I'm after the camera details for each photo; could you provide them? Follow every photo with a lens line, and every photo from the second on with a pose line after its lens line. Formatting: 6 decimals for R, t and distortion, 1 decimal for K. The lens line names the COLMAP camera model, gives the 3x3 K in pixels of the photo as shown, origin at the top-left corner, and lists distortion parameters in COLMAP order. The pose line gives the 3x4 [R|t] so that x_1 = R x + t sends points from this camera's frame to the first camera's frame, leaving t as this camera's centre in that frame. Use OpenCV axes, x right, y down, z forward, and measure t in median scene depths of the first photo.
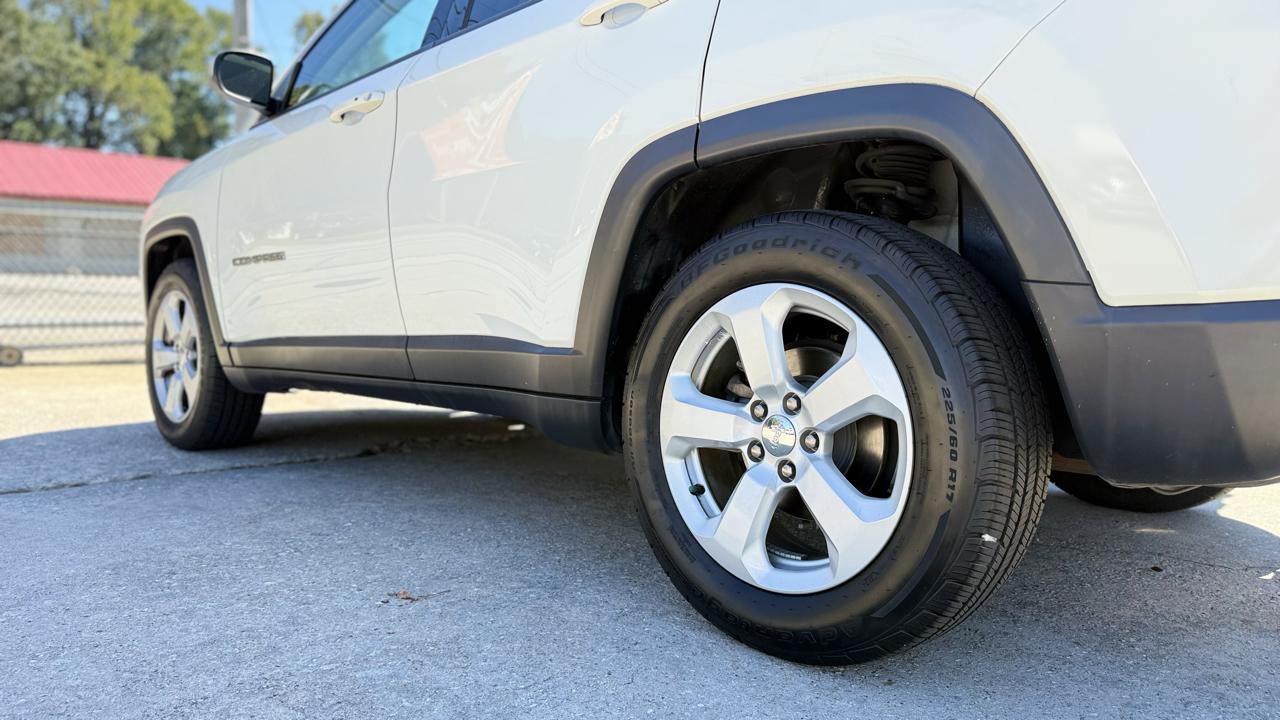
lens RADIAL K [[908.2, 0, 634.9], [0, 908.2, 361.4], [0, 0, 1]] dist [0.024569, -0.032776]
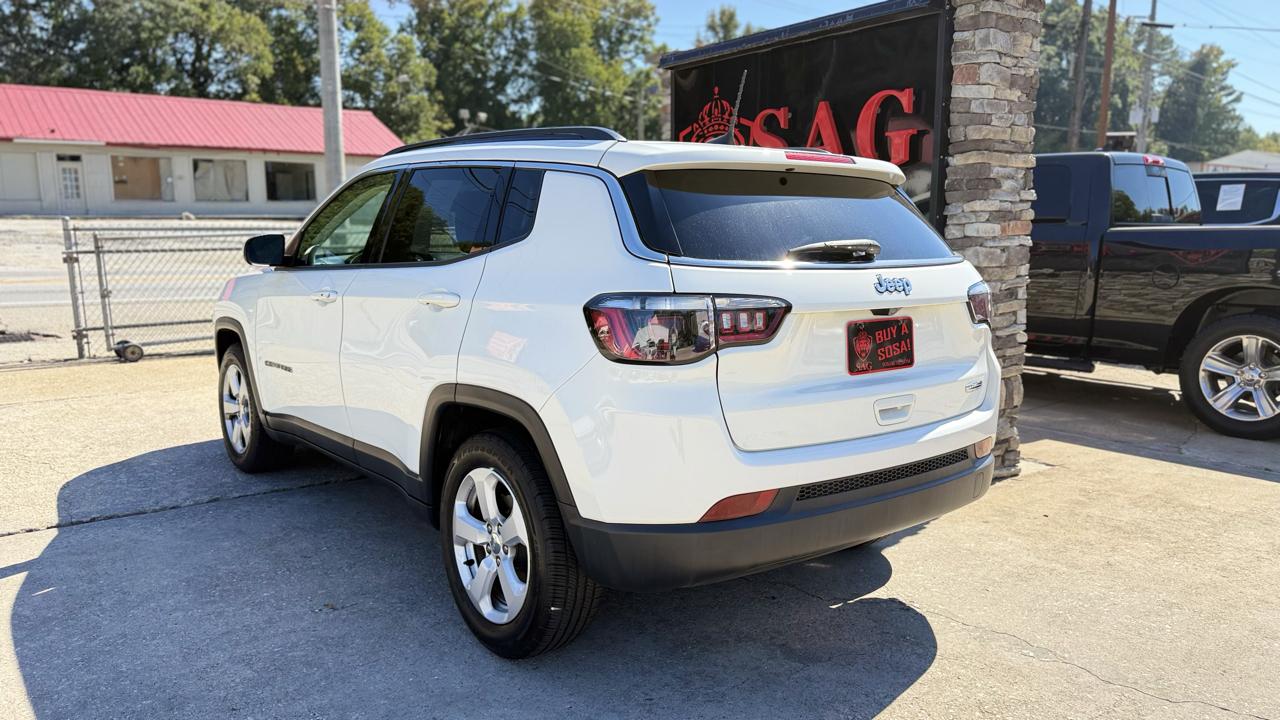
lens RADIAL K [[908.2, 0, 641.1], [0, 908.2, 354.2], [0, 0, 1]] dist [0.024569, -0.032776]
pose [[0.995316, 0.009045, -0.096248, 0.326068], [-0.001198, 0.996691, 0.081274, -0.241926], [0.096664, -0.080778, 0.992034, -0.444763]]
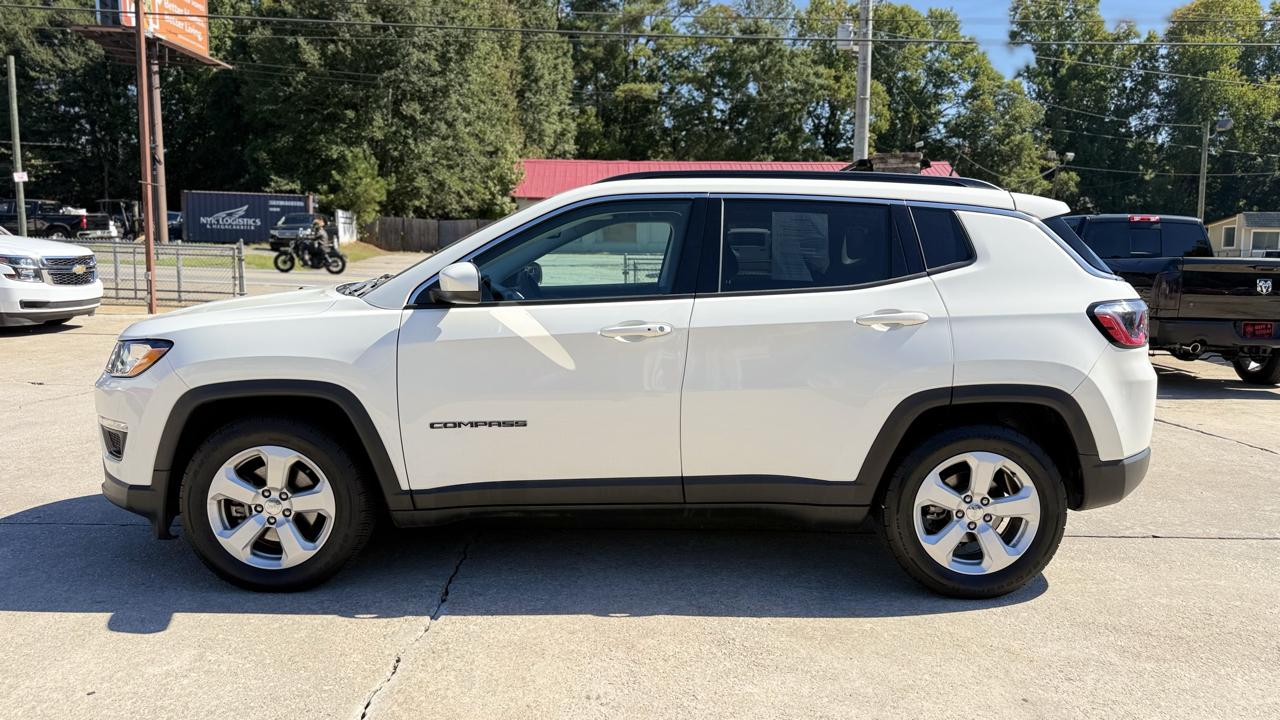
lens RADIAL K [[908.2, 0, 636.5], [0, 908.2, 368.8], [0, 0, 1]] dist [0.024569, -0.032776]
pose [[0.710349, 0.088452, -0.698269, 2.501245], [-0.050186, 0.995912, 0.075101, -0.126262], [0.702058, -0.018305, 0.711885, -1.889845]]
